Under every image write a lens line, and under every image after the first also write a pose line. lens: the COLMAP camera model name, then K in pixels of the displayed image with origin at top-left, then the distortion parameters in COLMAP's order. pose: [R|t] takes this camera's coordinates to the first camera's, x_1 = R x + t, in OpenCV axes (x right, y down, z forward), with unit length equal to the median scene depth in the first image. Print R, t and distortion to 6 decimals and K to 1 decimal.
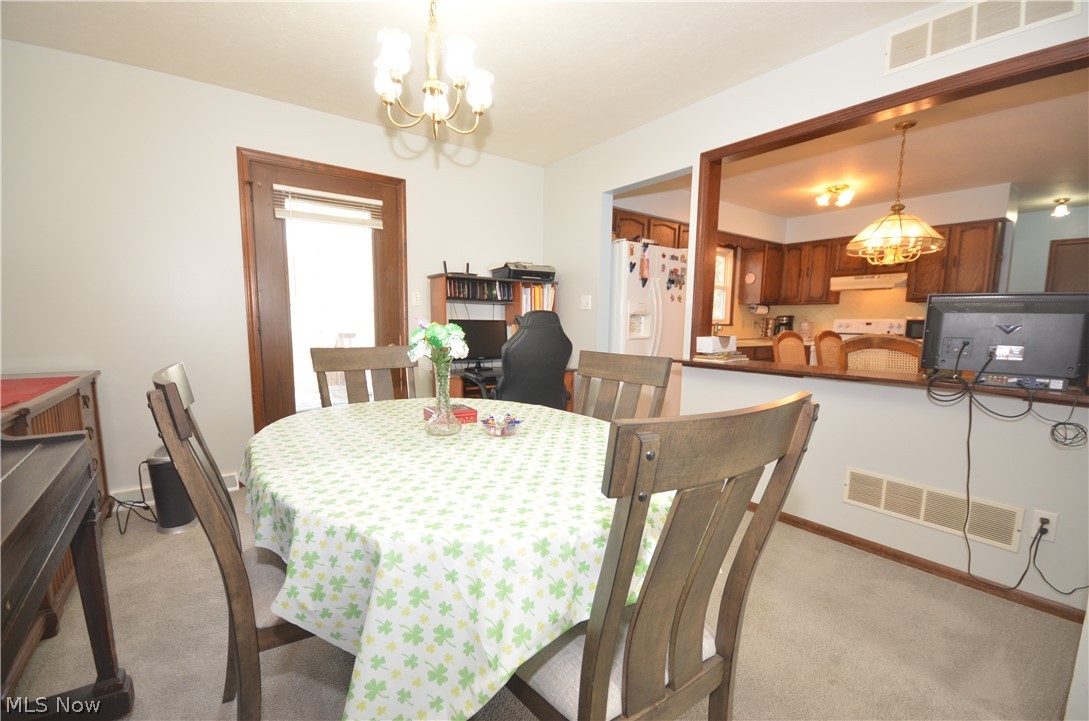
lens RADIAL K [[473.6, 0, 536.7], [0, 473.6, 383.4], [0, 0, 1]] dist [0.001207, -0.005024]
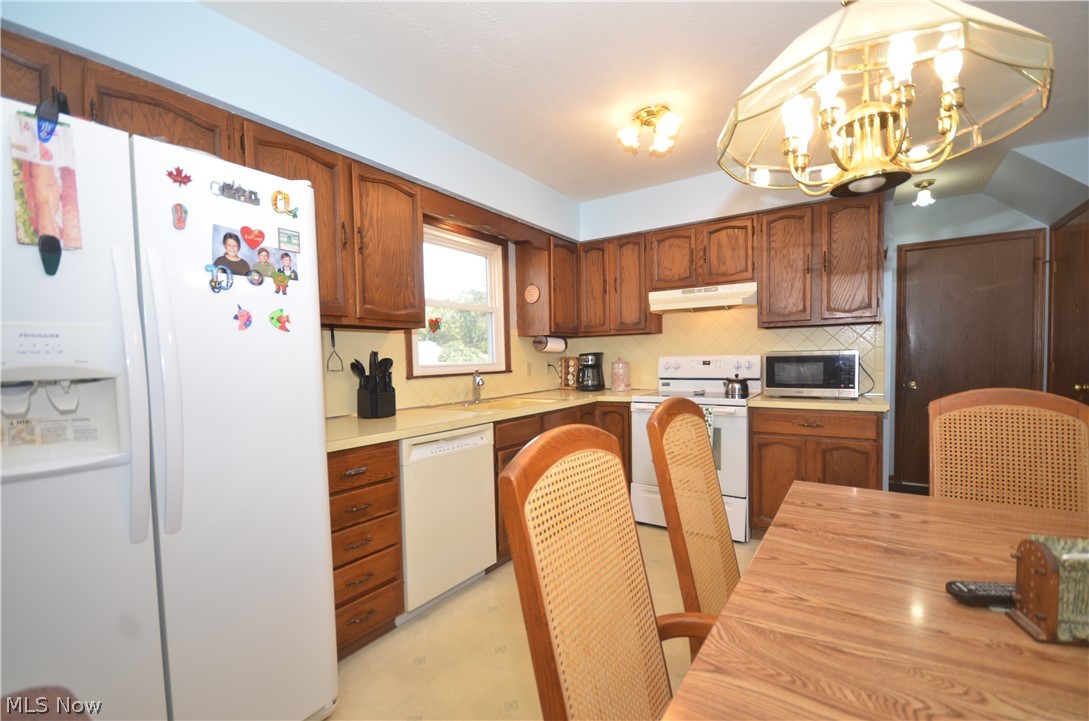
lens RADIAL K [[473.6, 0, 538.7], [0, 473.6, 381.7], [0, 0, 1]] dist [0.001207, -0.005024]
pose [[0.940522, -0.049316, 0.336134, 0.263372], [0.075721, 0.994949, -0.065898, -0.073702], [-0.331186, 0.087431, 0.939506, 0.462169]]
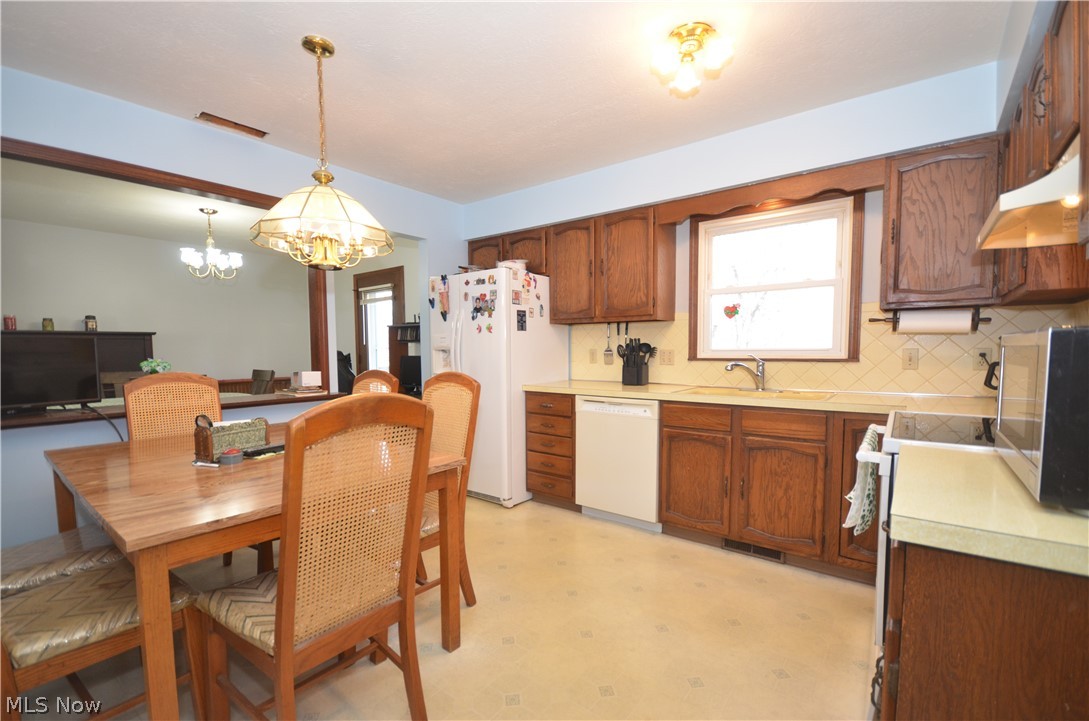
lens RADIAL K [[473.6, 0, 544.3], [0, 473.6, 379.7], [0, 0, 1]] dist [0.001207, -0.005024]
pose [[0.271738, 0.048896, -0.961128, 0.824218], [-0.113779, 0.993336, 0.018366, -0.085653], [0.955622, 0.104366, 0.275491, 0.641714]]
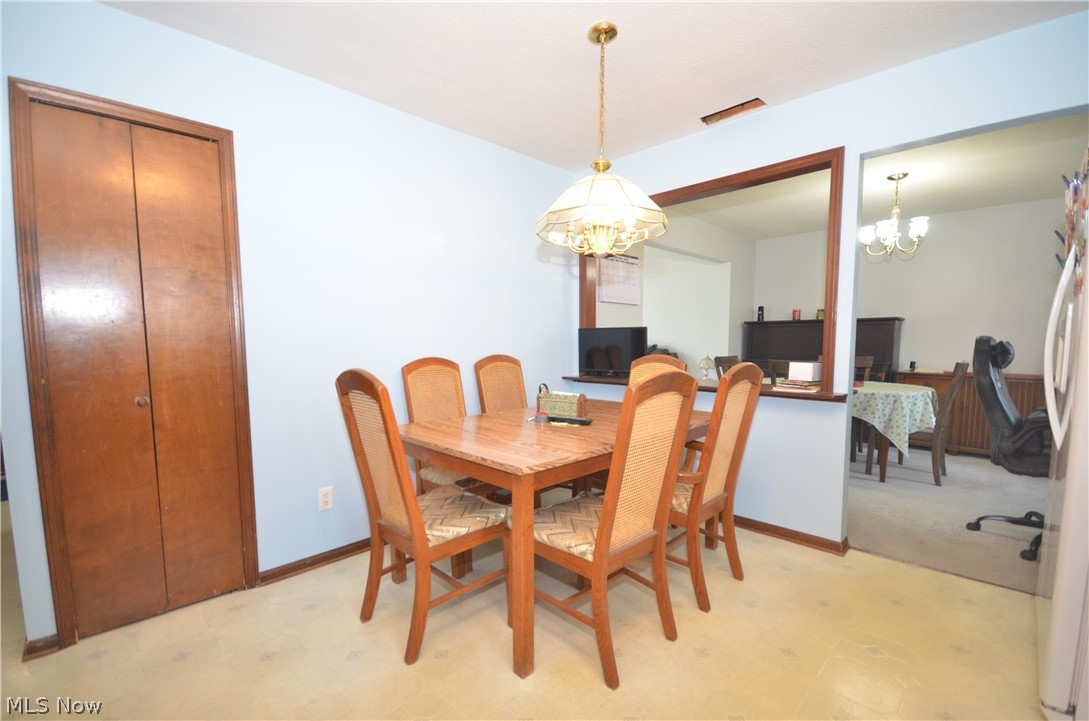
lens RADIAL K [[473.6, 0, 538.3], [0, 473.6, 383.8], [0, 0, 1]] dist [0.001207, -0.005024]
pose [[-0.988992, 0.003324, -0.147928, 0.533397], [-0.029942, 0.974569, 0.222078, -0.128449], [0.144905, 0.224062, -0.963742, 0.937003]]
